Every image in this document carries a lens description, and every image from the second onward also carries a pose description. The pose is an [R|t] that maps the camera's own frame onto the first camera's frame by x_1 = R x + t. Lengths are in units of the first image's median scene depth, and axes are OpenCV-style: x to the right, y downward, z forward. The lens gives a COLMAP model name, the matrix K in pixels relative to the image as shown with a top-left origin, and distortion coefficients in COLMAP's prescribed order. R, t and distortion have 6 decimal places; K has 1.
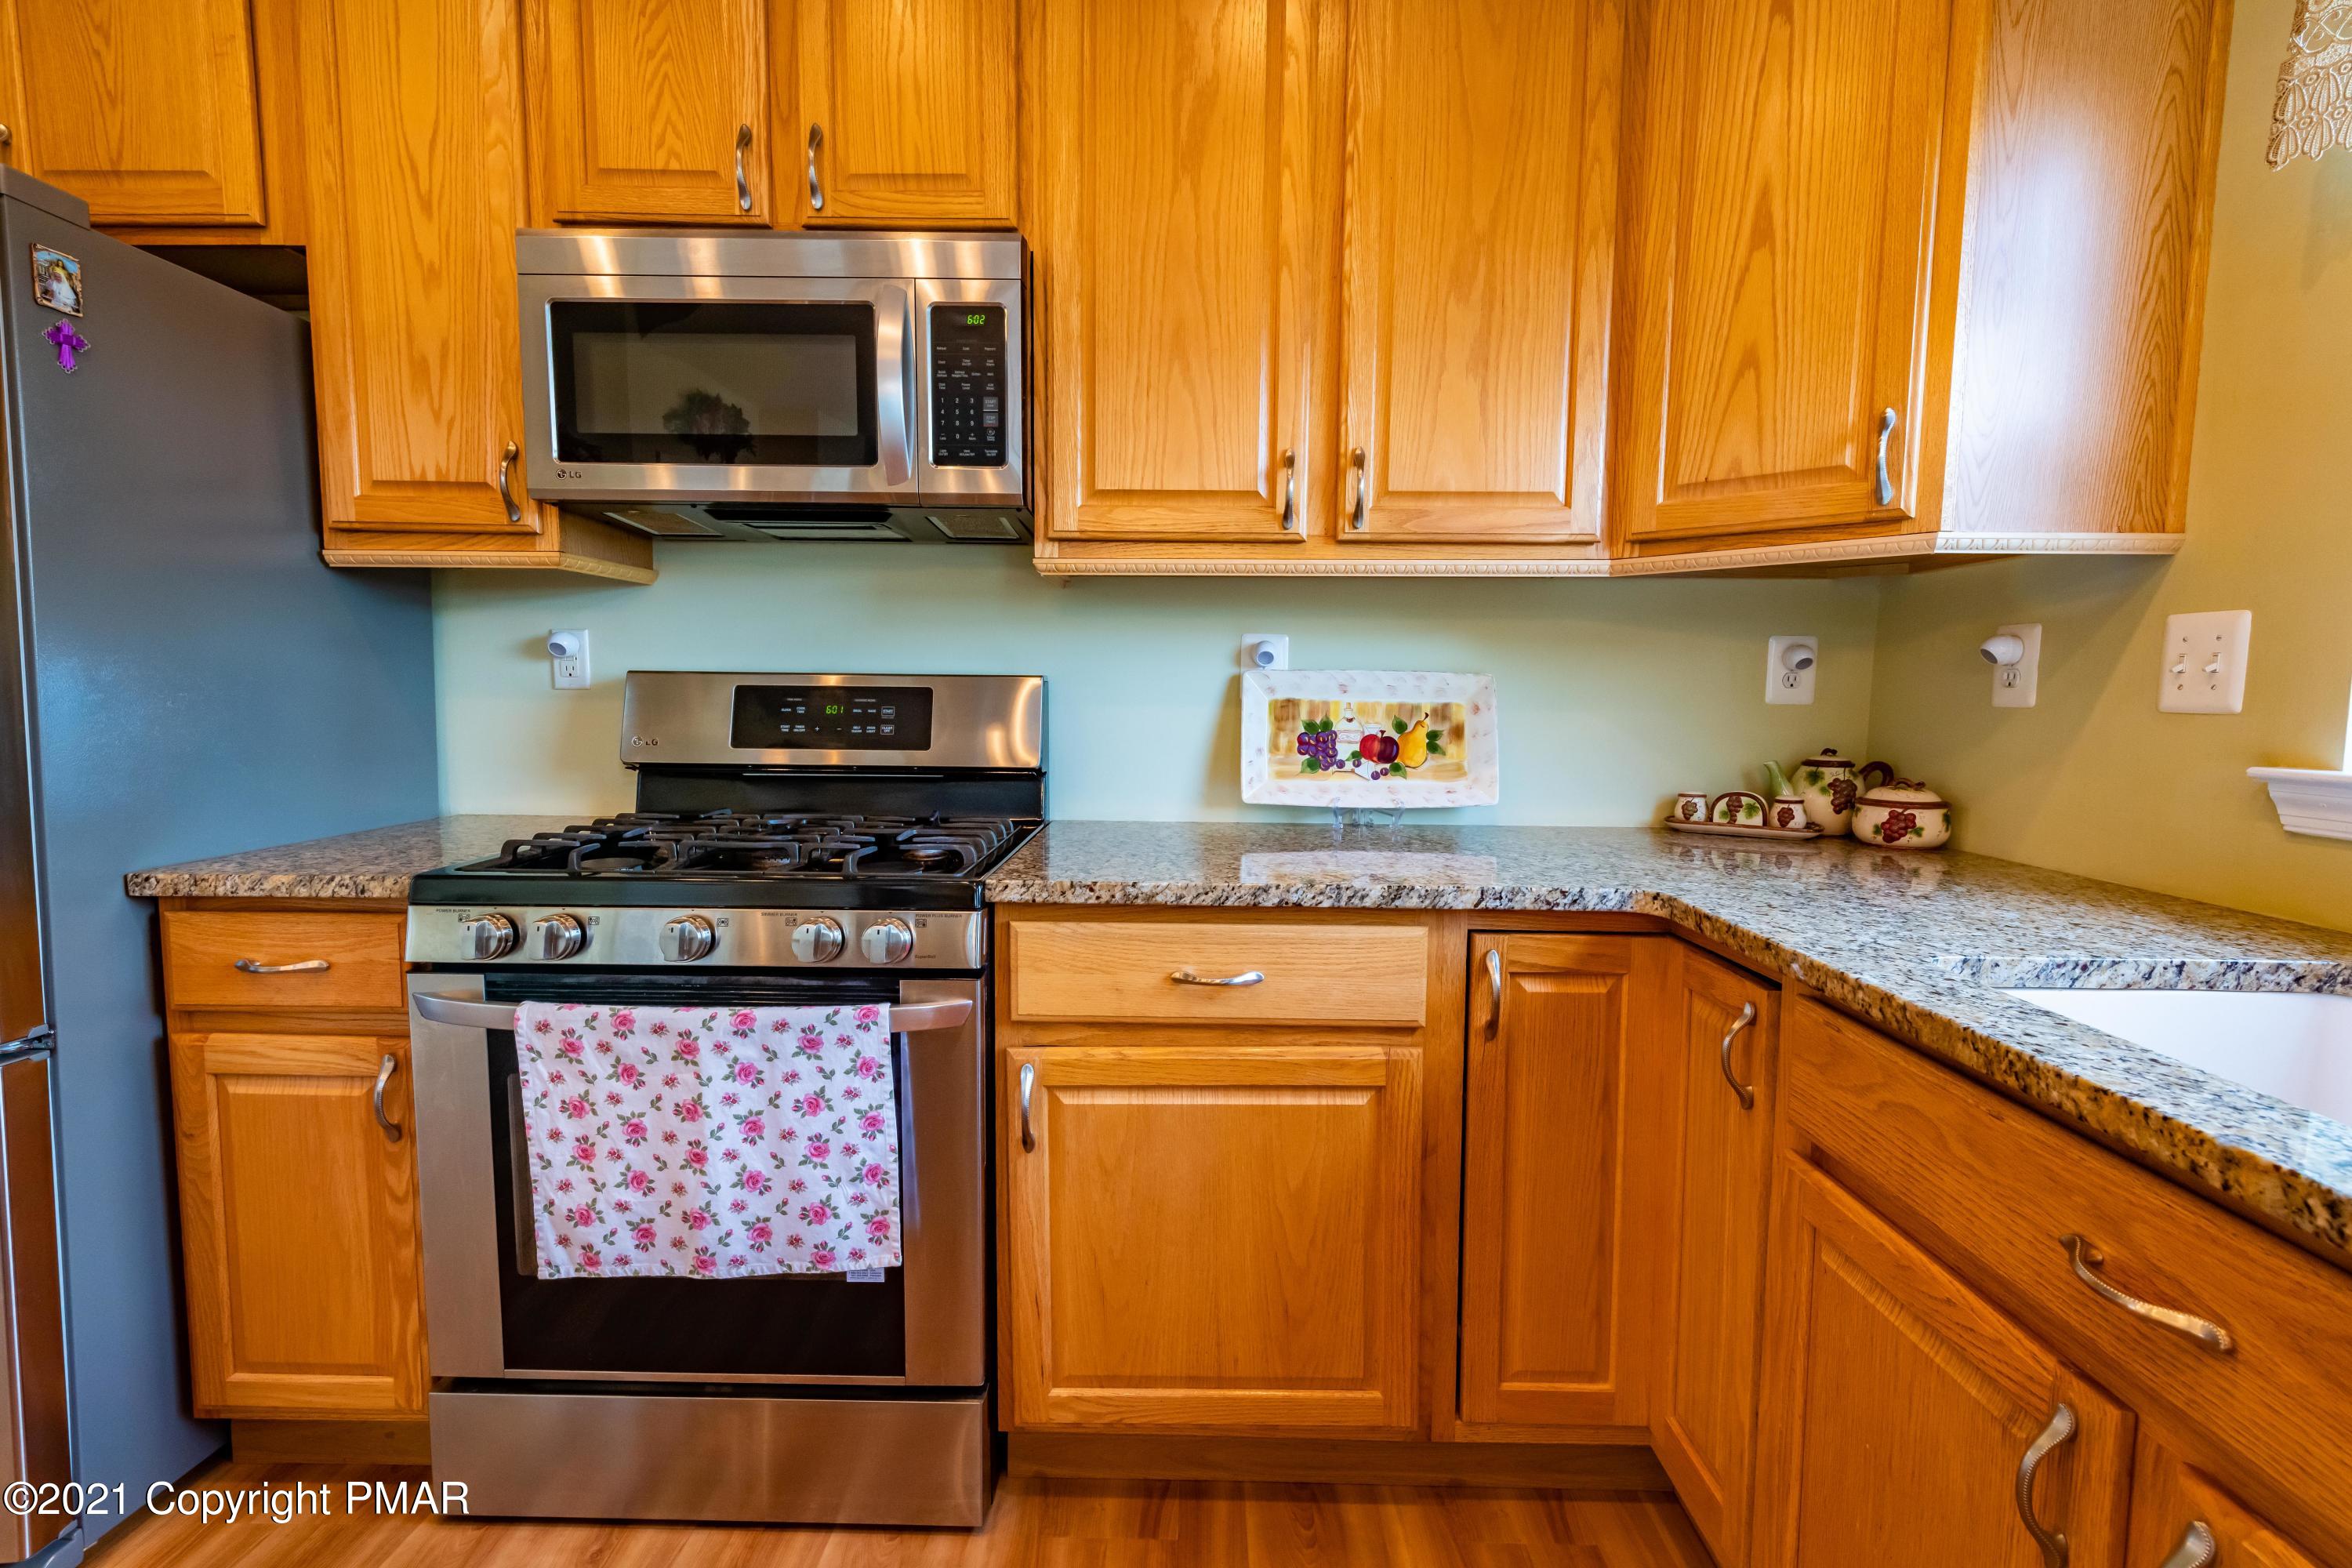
lens RADIAL K [[1050.3, 0, 1178.3], [0, 1050.3, 781.1], [0, 0, 1]] dist [0.011135, -0.000216]
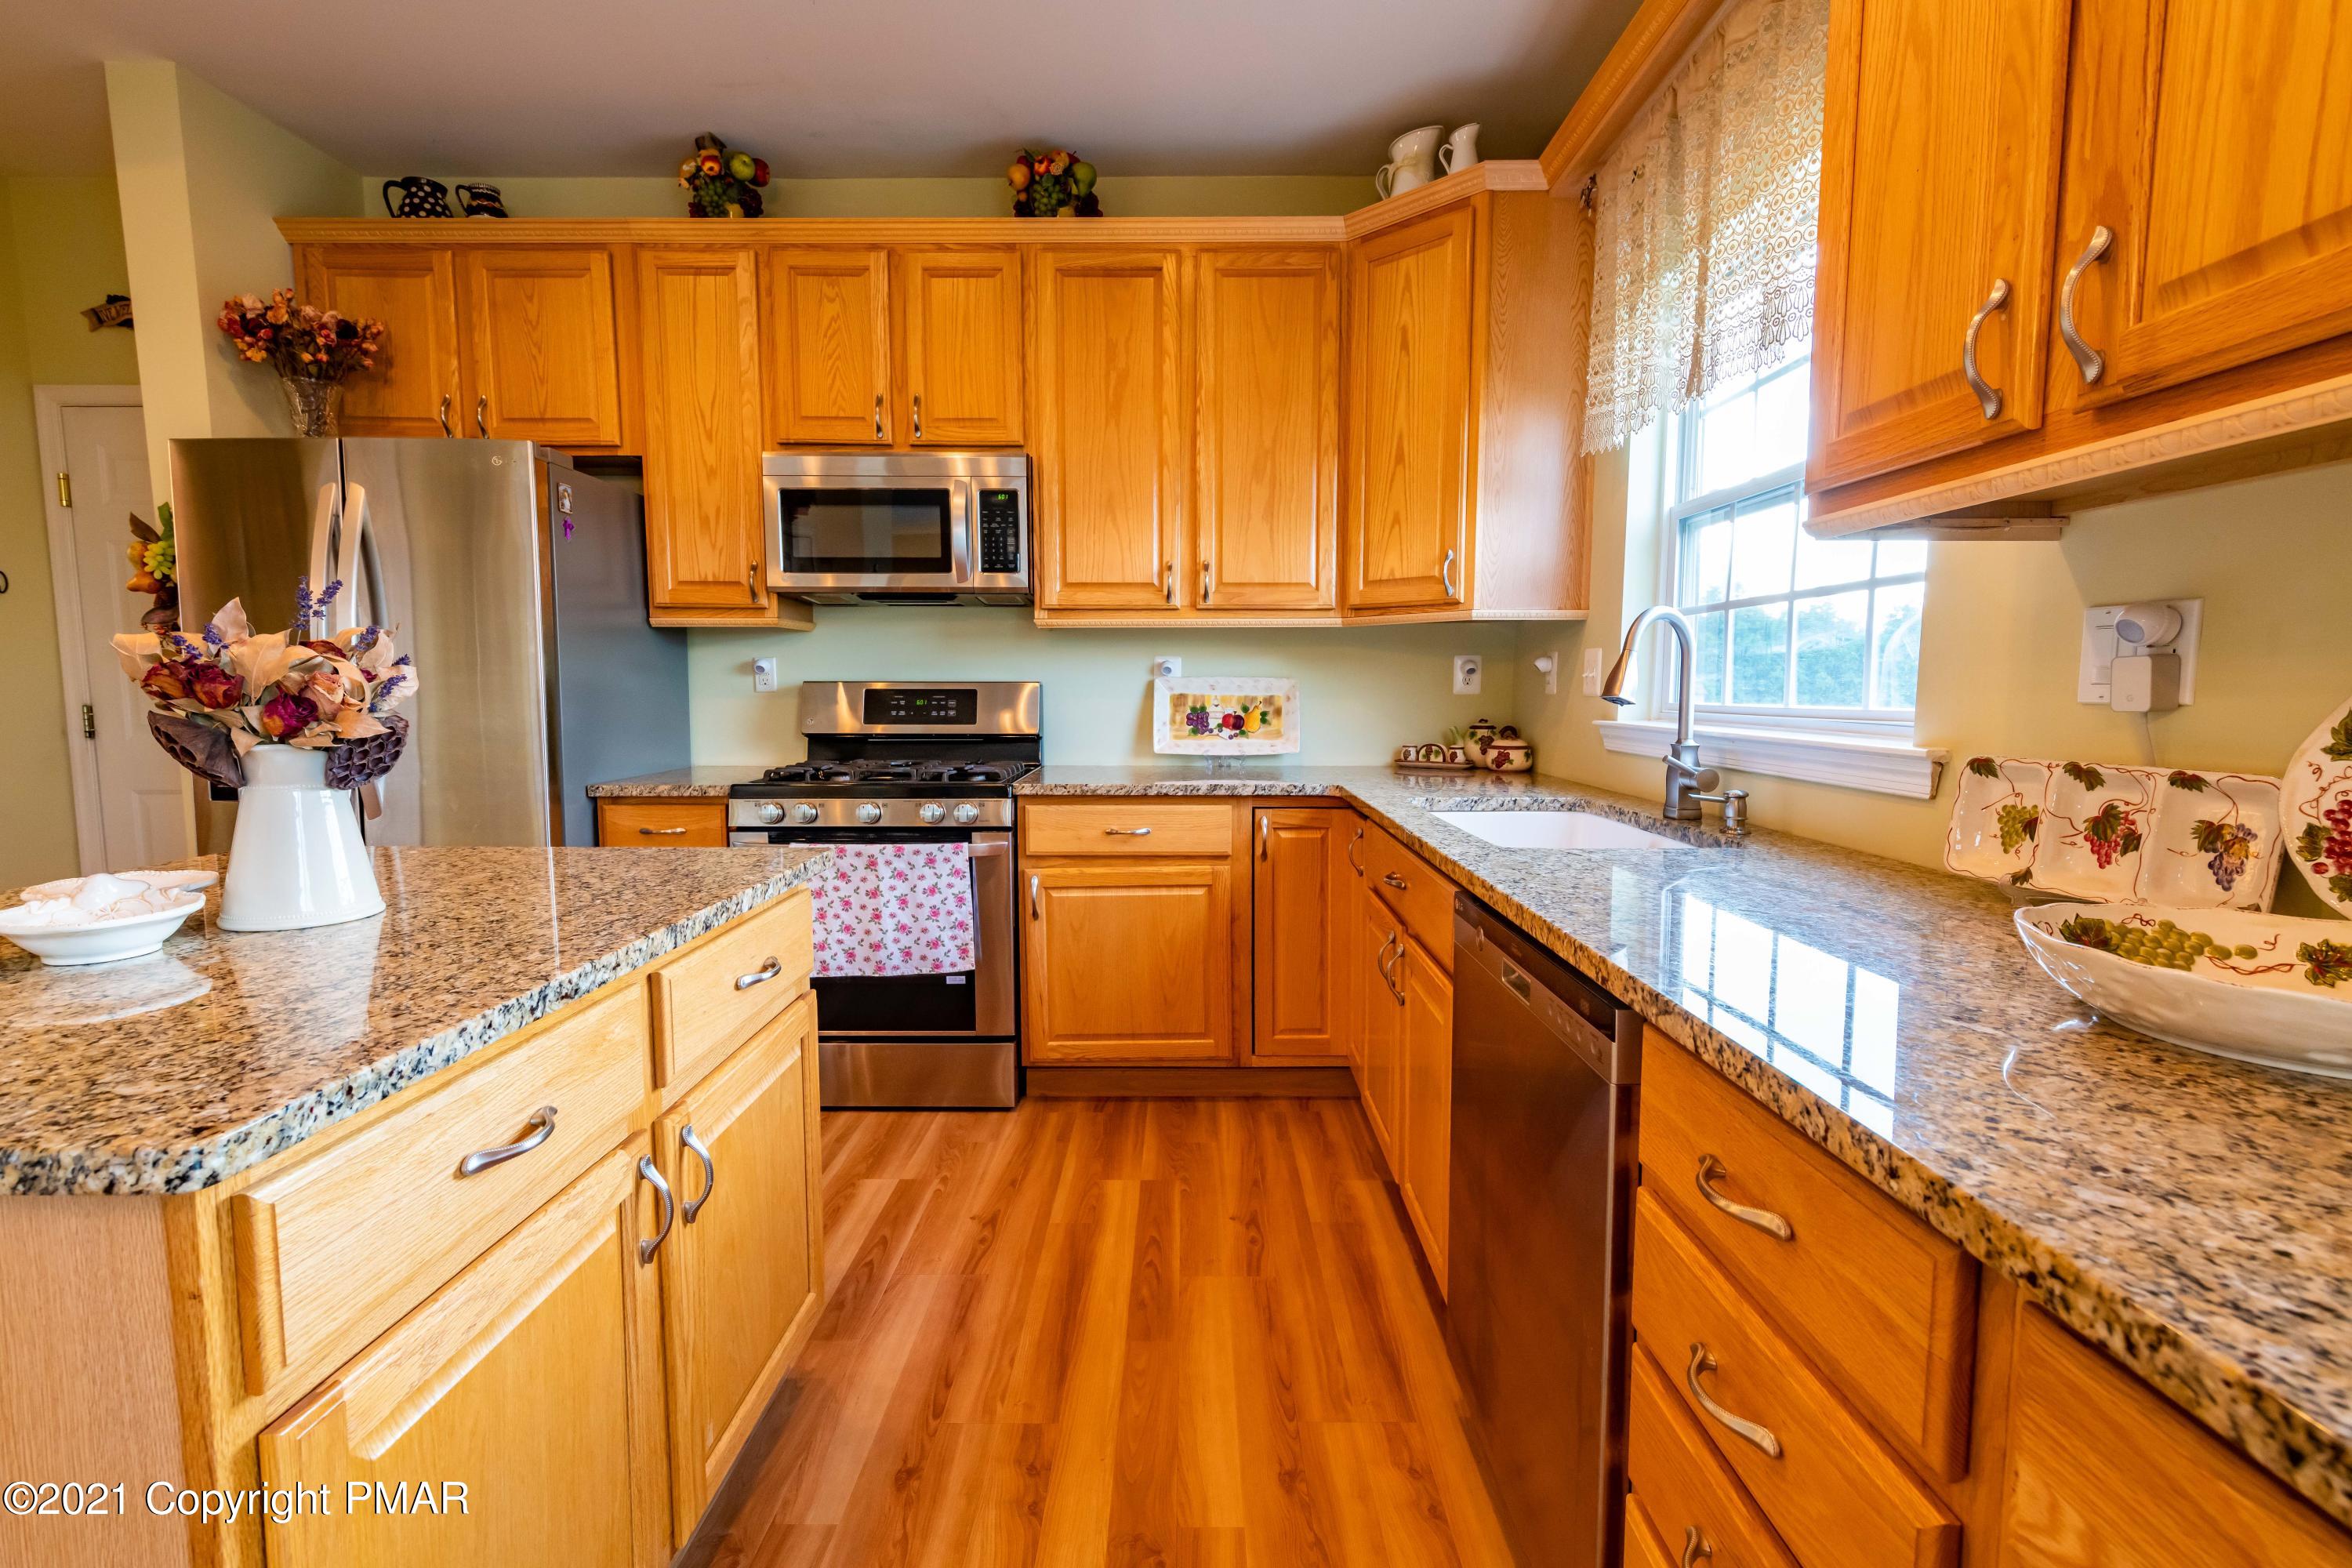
lens RADIAL K [[1050.3, 0, 1179.4], [0, 1050.3, 779.8], [0, 0, 1]] dist [0.011135, -0.000216]
pose [[0.999909, -0.010221, 0.008771, 0.105610], [0.010205, 0.999946, 0.001872, 0.075109], [-0.008790, -0.001782, 0.999960, -0.908129]]
